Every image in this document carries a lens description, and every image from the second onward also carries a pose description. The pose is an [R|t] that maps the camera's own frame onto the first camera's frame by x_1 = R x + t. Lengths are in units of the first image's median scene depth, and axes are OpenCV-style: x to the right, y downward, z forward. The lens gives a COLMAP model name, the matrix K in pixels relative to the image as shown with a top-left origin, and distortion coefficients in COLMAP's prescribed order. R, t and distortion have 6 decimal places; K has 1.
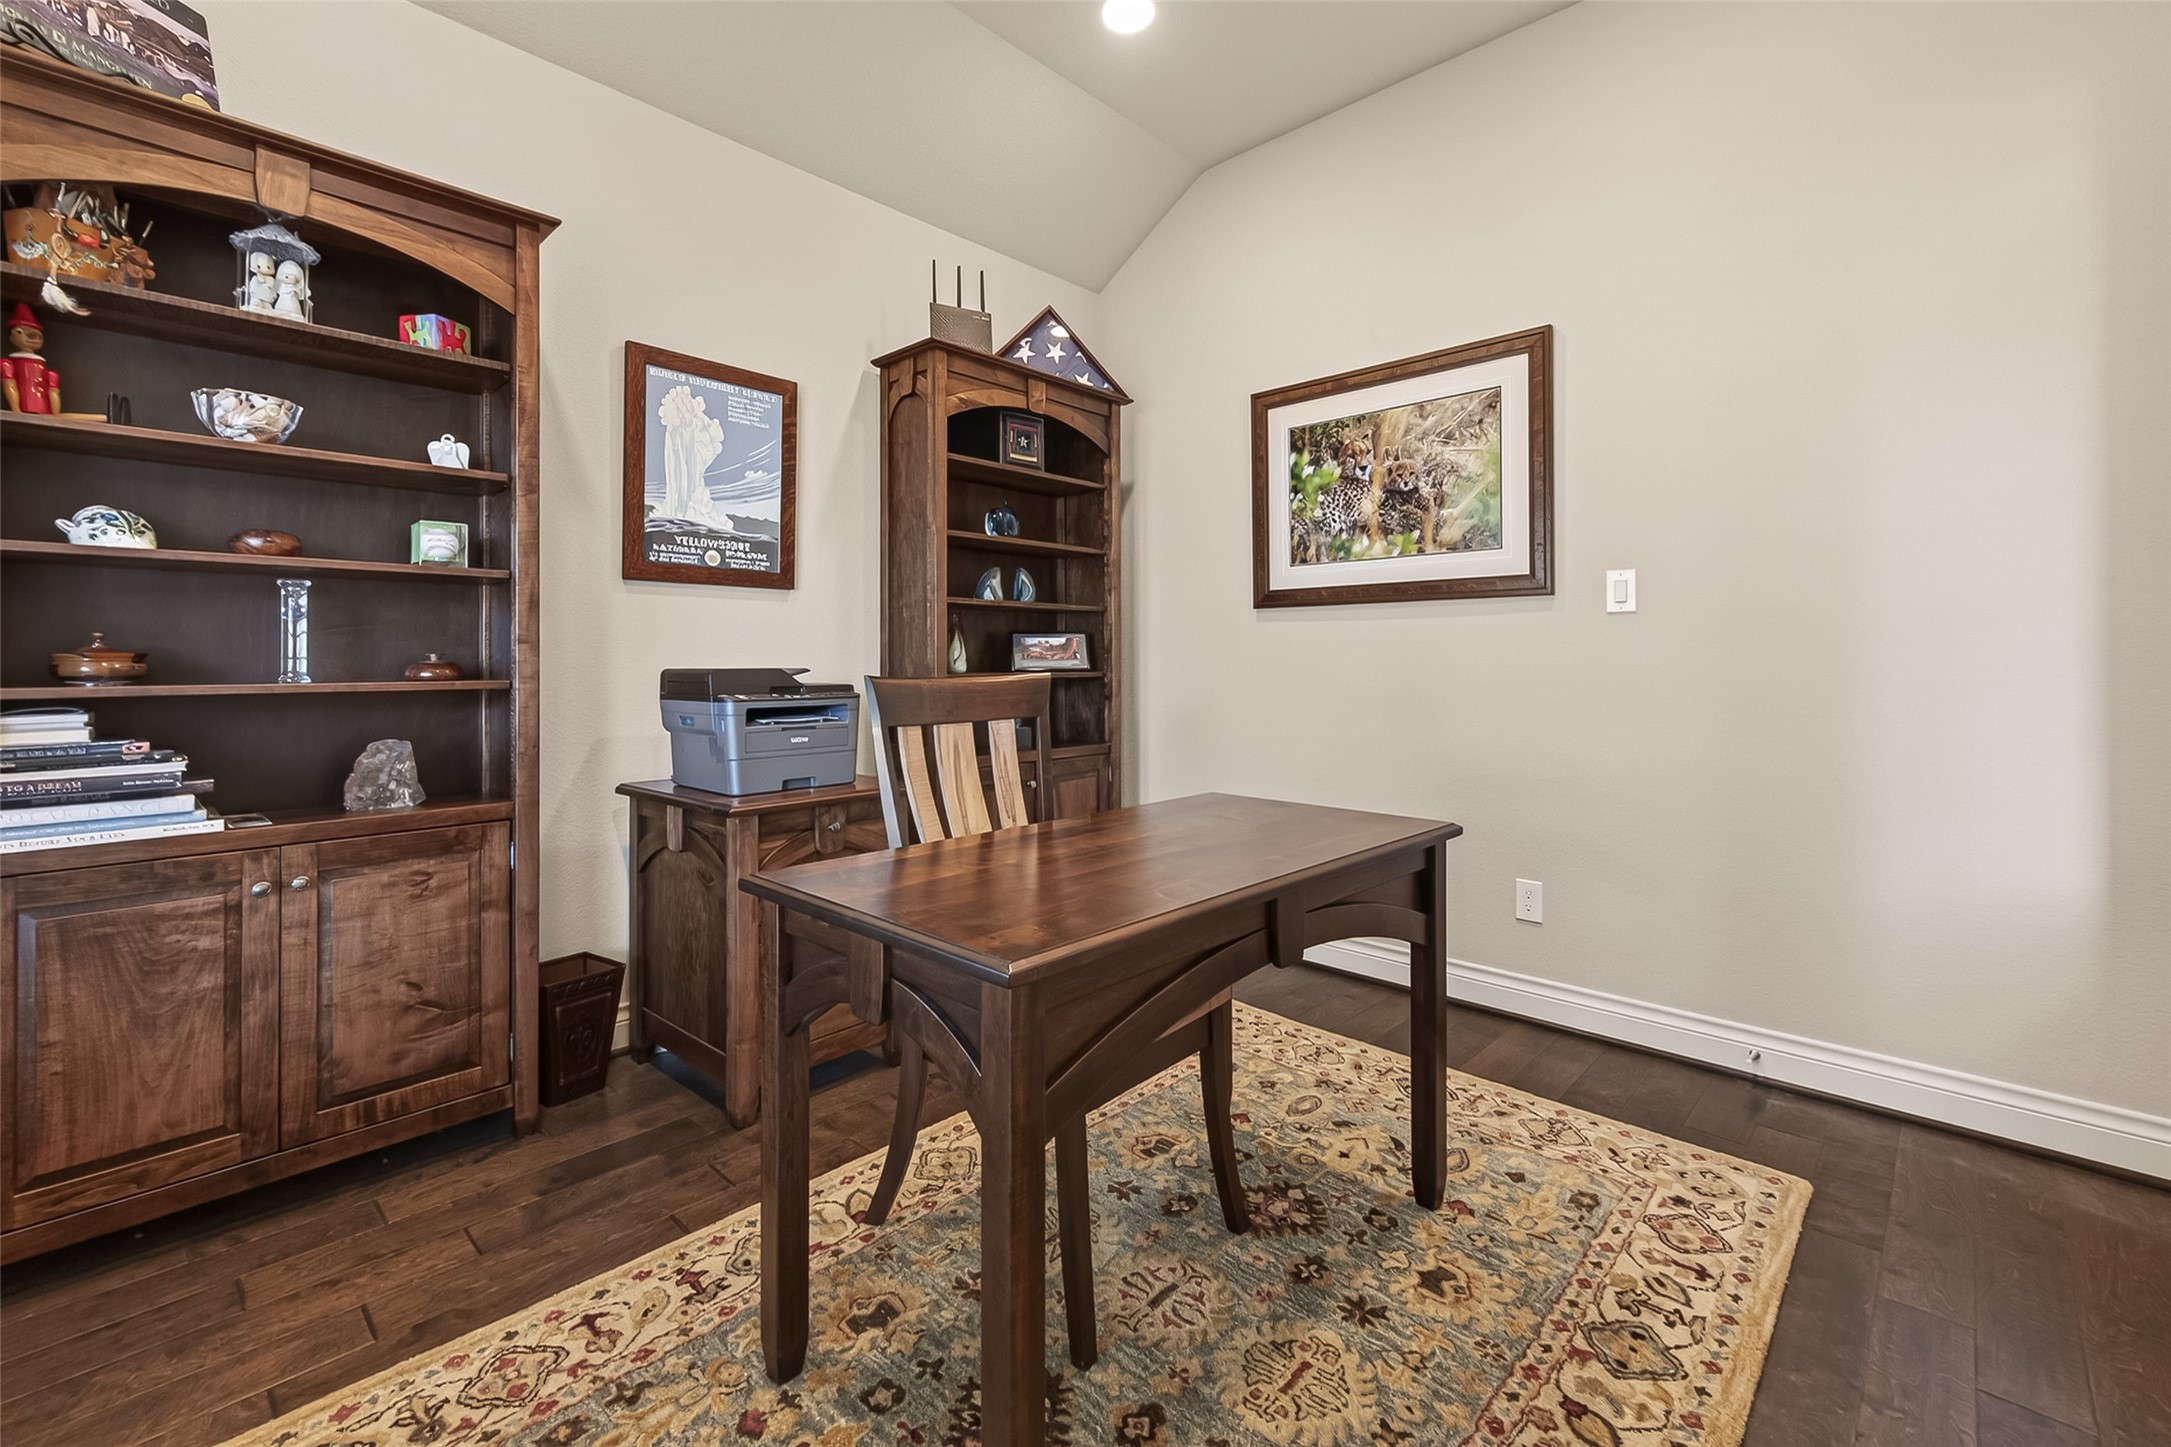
lens RADIAL K [[929.8, 0, 1104.6], [0, 929.8, 651.4], [0, 0, 1]] dist [0.006313, -0.000703]
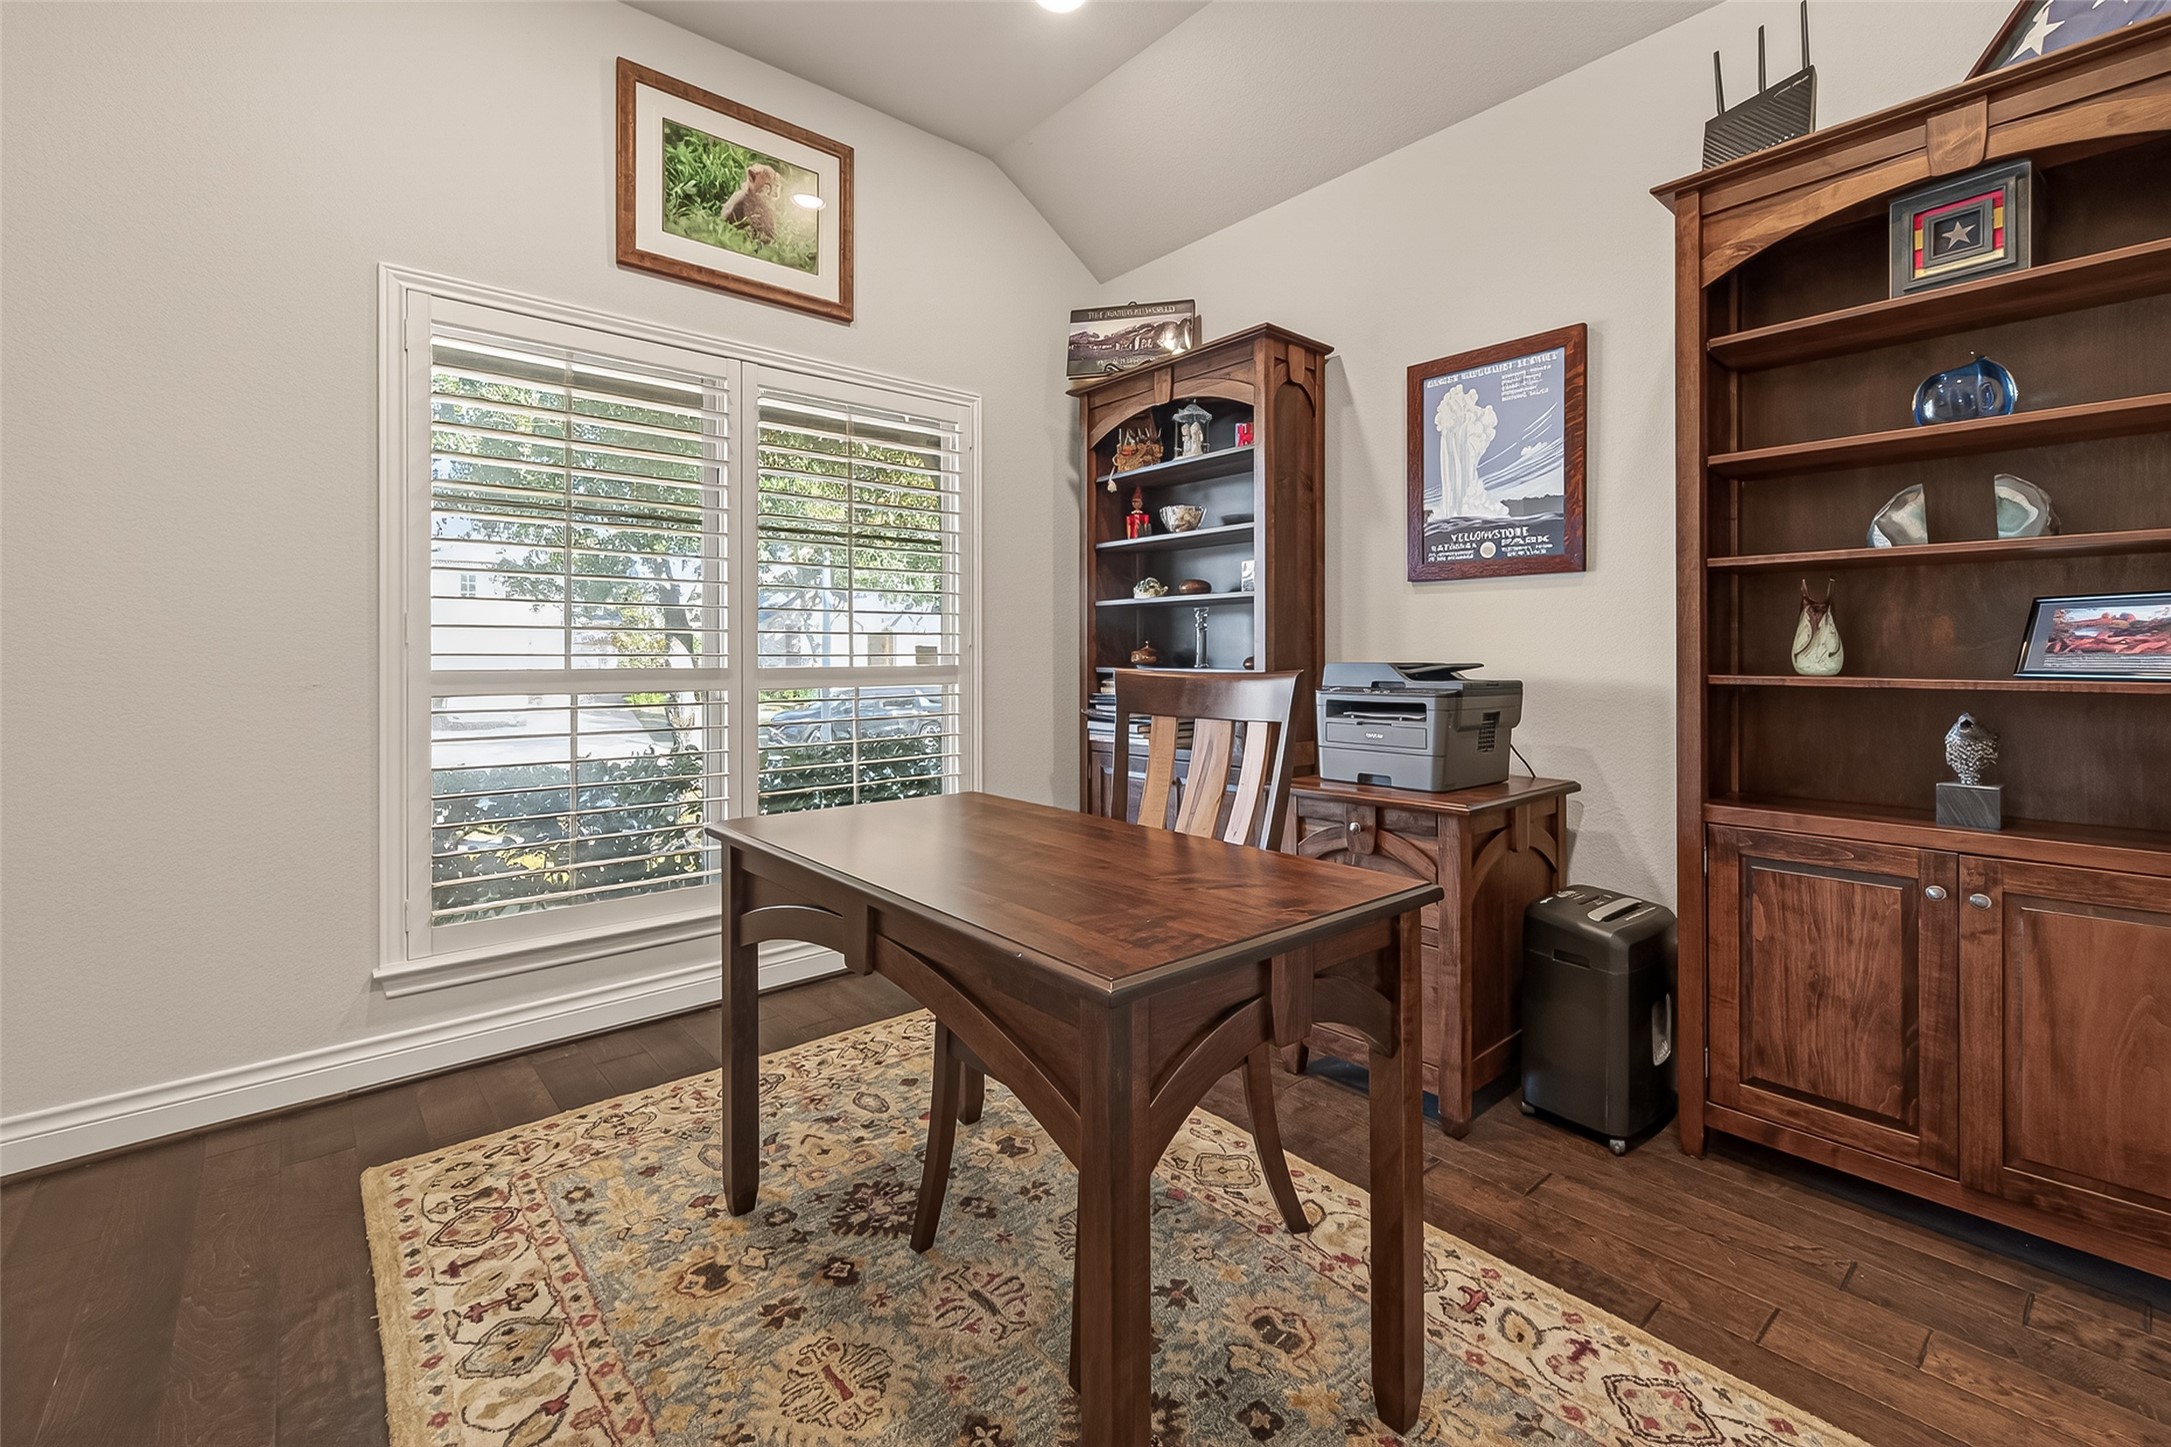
lens RADIAL K [[929.8, 0, 1114.4], [0, 929.8, 659.1], [0, 0, 1]] dist [0.006313, -0.000703]
pose [[-0.102731, 0.009096, -0.994668, 0.597312], [0.014339, 0.999868, 0.007662, 0.000788], [0.994606, -0.013475, -0.102848, 0.725277]]
